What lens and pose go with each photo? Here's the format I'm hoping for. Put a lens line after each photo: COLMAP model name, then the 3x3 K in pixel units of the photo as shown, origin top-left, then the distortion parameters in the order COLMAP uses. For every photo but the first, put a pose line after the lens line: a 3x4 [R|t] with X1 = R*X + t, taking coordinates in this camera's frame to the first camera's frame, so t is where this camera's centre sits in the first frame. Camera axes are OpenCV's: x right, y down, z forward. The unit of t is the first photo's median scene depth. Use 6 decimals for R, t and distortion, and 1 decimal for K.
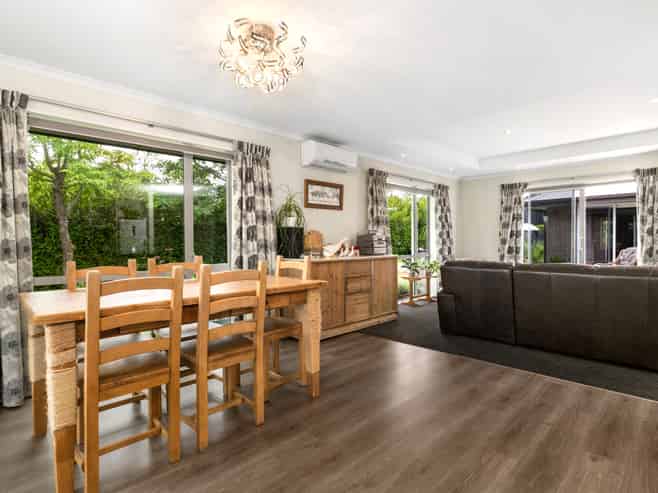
lens RADIAL K [[363.4, 0, 327.9], [0, 363.4, 245.4], [0, 0, 1]] dist [0.006570, 0.004571]
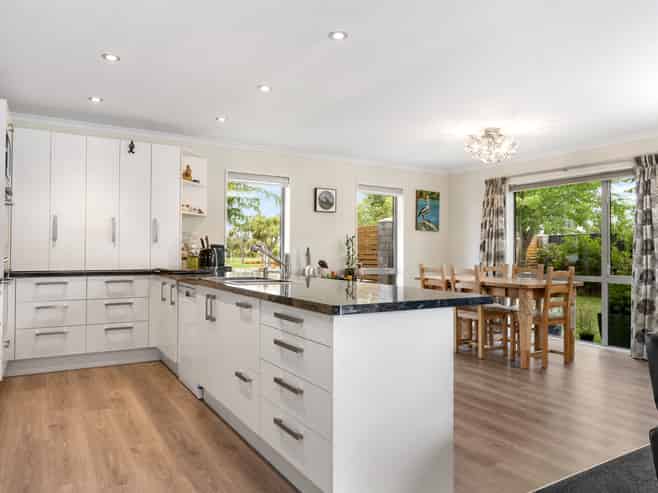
lens RADIAL K [[458.8, 0, 327.7], [0, 458.8, 245.1], [0, 0, 1]] dist [-0.004029, -0.003954]
pose [[-0.231173, 0.001881, -0.972911, 1.696035], [-0.011348, 0.999925, 0.004629, -0.045862], [0.972846, 0.012110, -0.231134, 0.621670]]
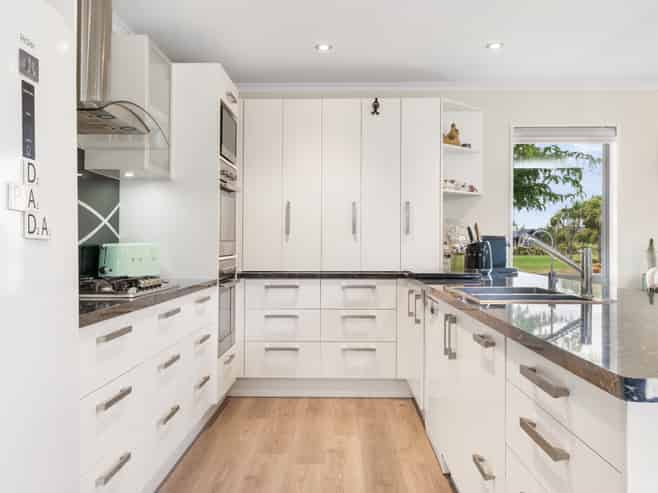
lens RADIAL K [[593.0, 0, 331.6], [0, 593.0, 244.2], [0, 0, 1]] dist [-0.002902, -0.002313]
pose [[-0.716987, 0.015722, -0.696909, 1.446059], [0.006142, 0.999849, 0.016238, -0.040406], [0.697059, 0.007362, -0.716976, 0.607963]]
